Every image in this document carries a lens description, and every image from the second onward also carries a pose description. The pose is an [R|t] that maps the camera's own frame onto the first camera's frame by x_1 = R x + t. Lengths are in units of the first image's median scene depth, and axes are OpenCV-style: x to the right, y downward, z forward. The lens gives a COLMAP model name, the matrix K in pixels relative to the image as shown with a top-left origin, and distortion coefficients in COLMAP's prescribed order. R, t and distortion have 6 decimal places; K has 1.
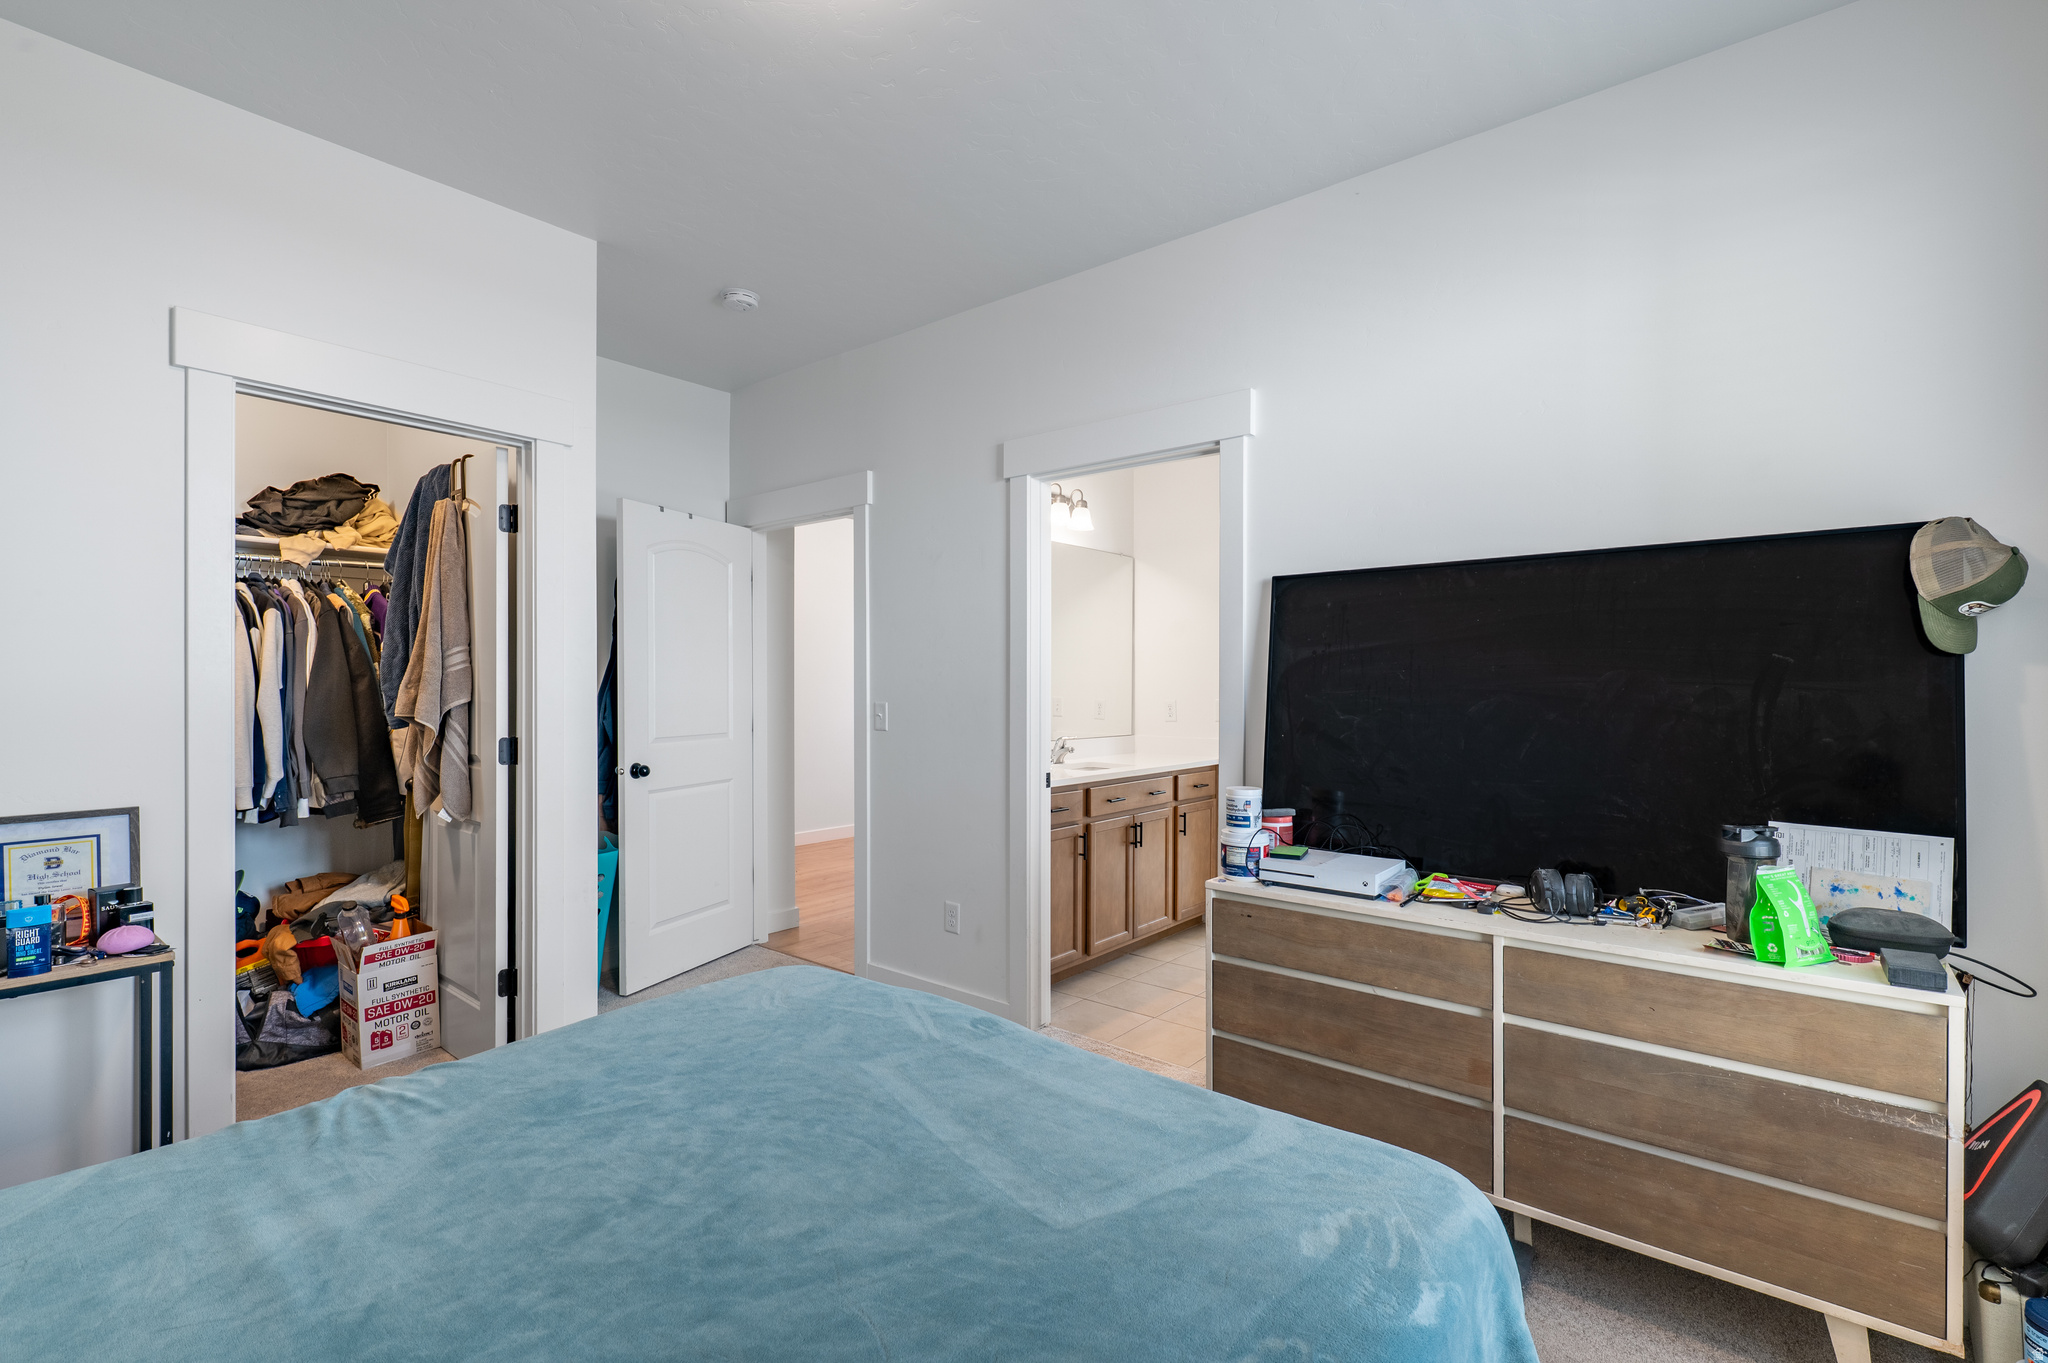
lens RADIAL K [[924.2, 0, 1026.2], [0, 924.2, 688.3], [0, 0, 1]] dist [-0.001039, -0.000932]
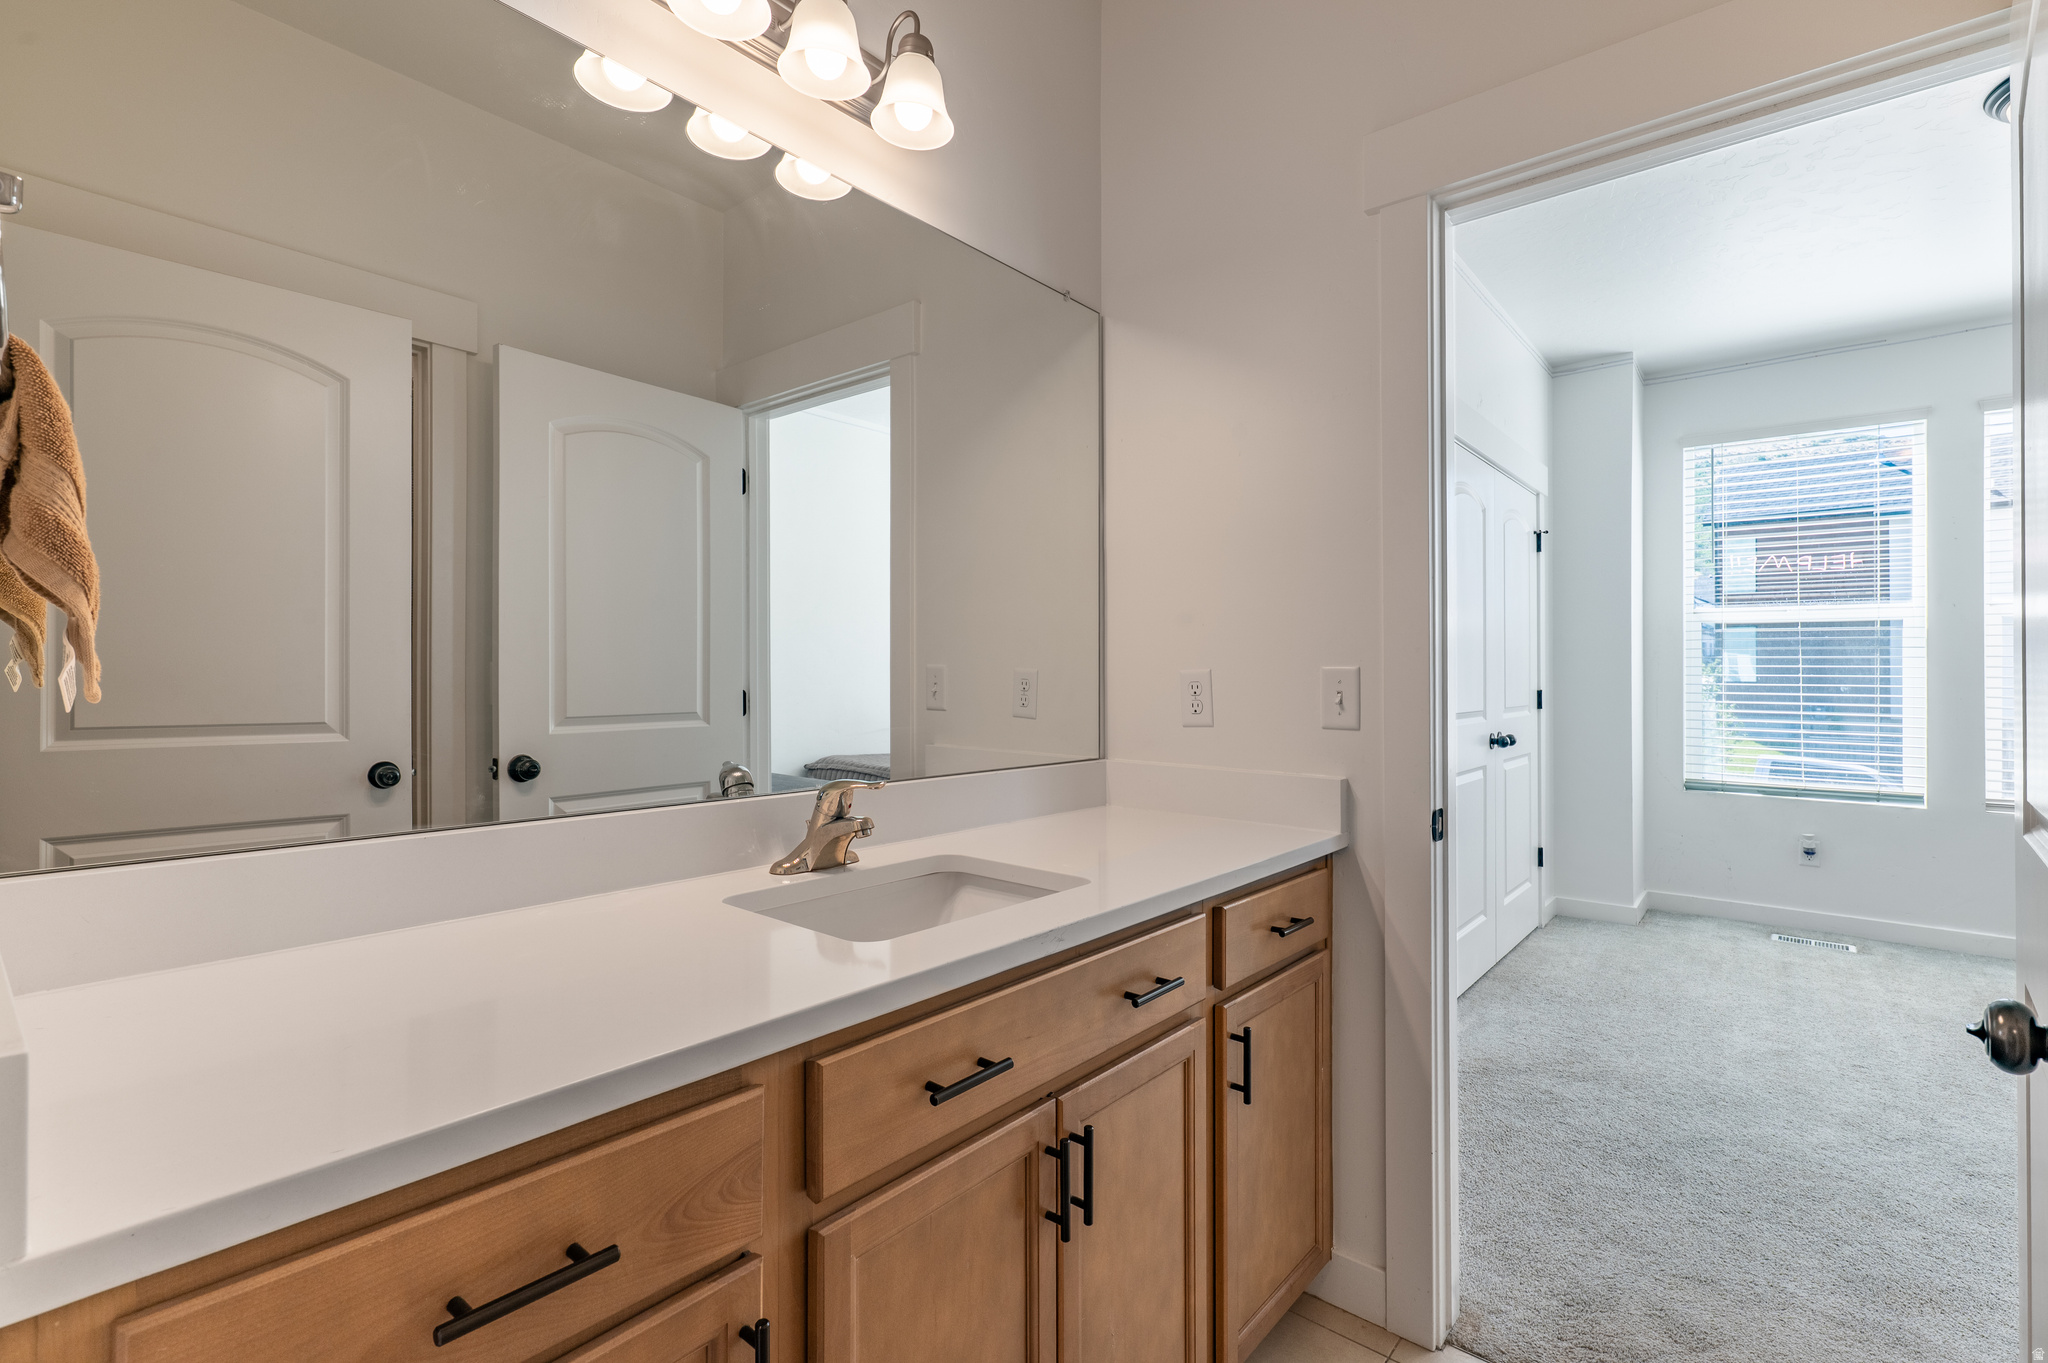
lens RADIAL K [[924.2, 0, 1024.0], [0, 924.2, 672.9], [0, 0, 1]] dist [-0.001039, -0.000932]
pose [[0.999646, -0.003095, -0.026429, 0.107862], [0.003016, 0.999991, -0.003031, 0.017446], [0.026438, 0.002950, 0.999646, 0.701495]]
